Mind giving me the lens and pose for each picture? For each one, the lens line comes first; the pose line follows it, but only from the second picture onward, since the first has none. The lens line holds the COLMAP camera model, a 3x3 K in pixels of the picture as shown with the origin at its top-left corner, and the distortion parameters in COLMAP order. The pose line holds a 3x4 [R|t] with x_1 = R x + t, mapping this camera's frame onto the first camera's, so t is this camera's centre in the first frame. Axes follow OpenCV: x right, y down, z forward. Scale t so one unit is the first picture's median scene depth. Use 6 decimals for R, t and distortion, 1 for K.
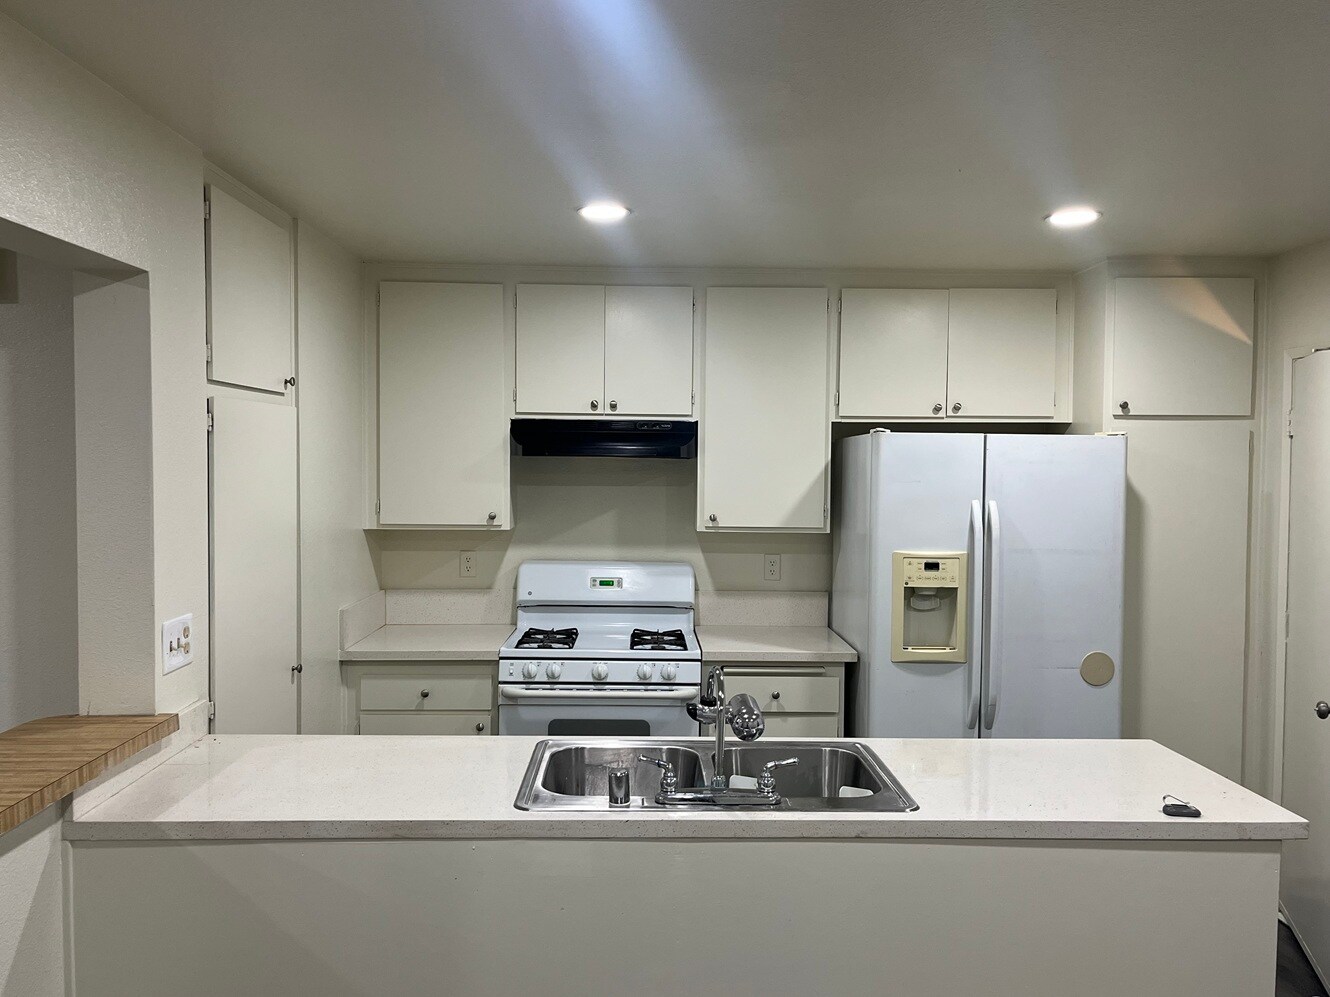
lens RADIAL K [[1112.1, 0, 665.0], [0, 1112.1, 498.5], [0, 0, 1]] dist [0.050405, -0.007232]
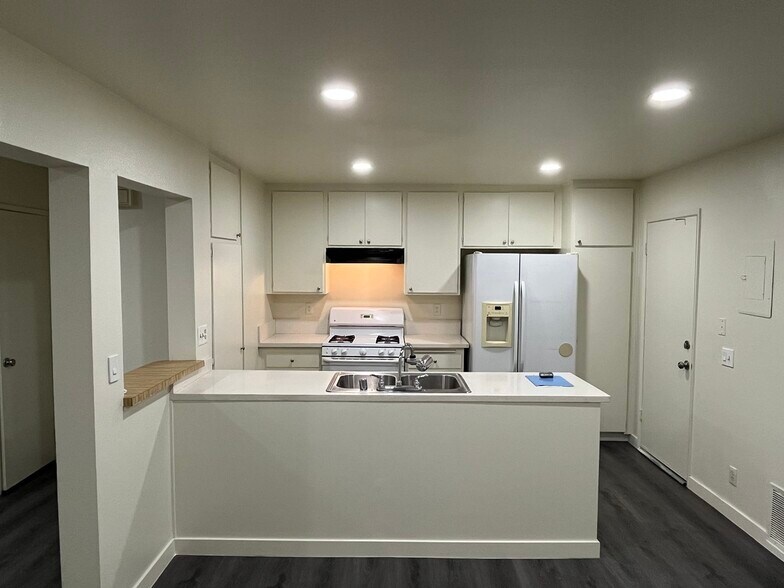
lens RADIAL K [[551.3, 0, 392.0], [0, 551.3, 294.0], [0, 0, 1]] dist [-0.001587, 0.000447]
pose [[0.999632, -0.003275, -0.026936, 0.038322], [0.003902, 0.999722, 0.023261, 0.000685], [0.026853, -0.023357, 0.999366, -0.205554]]
